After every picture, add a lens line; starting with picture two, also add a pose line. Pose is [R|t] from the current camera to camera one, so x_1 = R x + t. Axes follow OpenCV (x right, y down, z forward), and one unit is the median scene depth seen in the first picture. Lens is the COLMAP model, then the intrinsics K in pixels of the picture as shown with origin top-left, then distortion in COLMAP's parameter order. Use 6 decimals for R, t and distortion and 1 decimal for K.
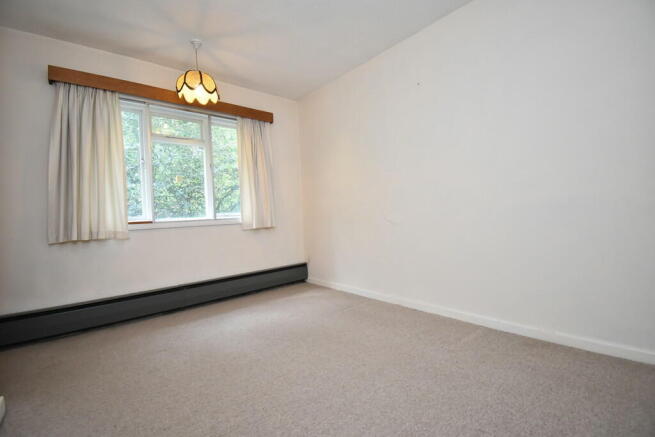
lens RADIAL K [[295.3, 0, 326.1], [0, 295.3, 212.6], [0, 0, 1]] dist [0.021830, -0.023410]
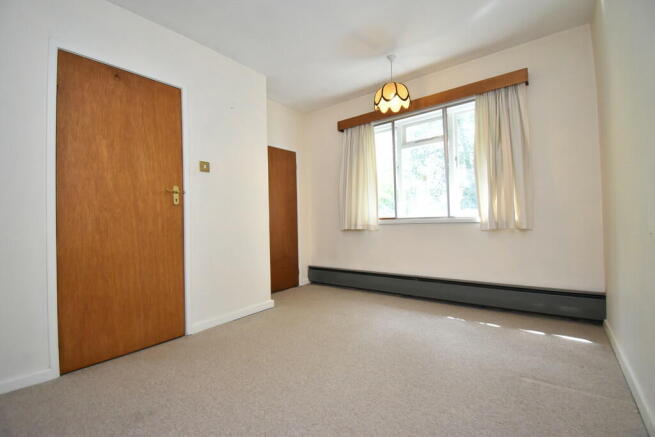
lens RADIAL K [[295.3, 0, 326.1], [0, 295.3, 212.6], [0, 0, 1]] dist [0.021830, -0.023410]
pose [[0.201091, 0.015748, -0.979446, 0.557792], [0.026106, 0.999429, 0.021430, -0.025452], [0.979225, -0.029879, 0.200565, 0.492706]]
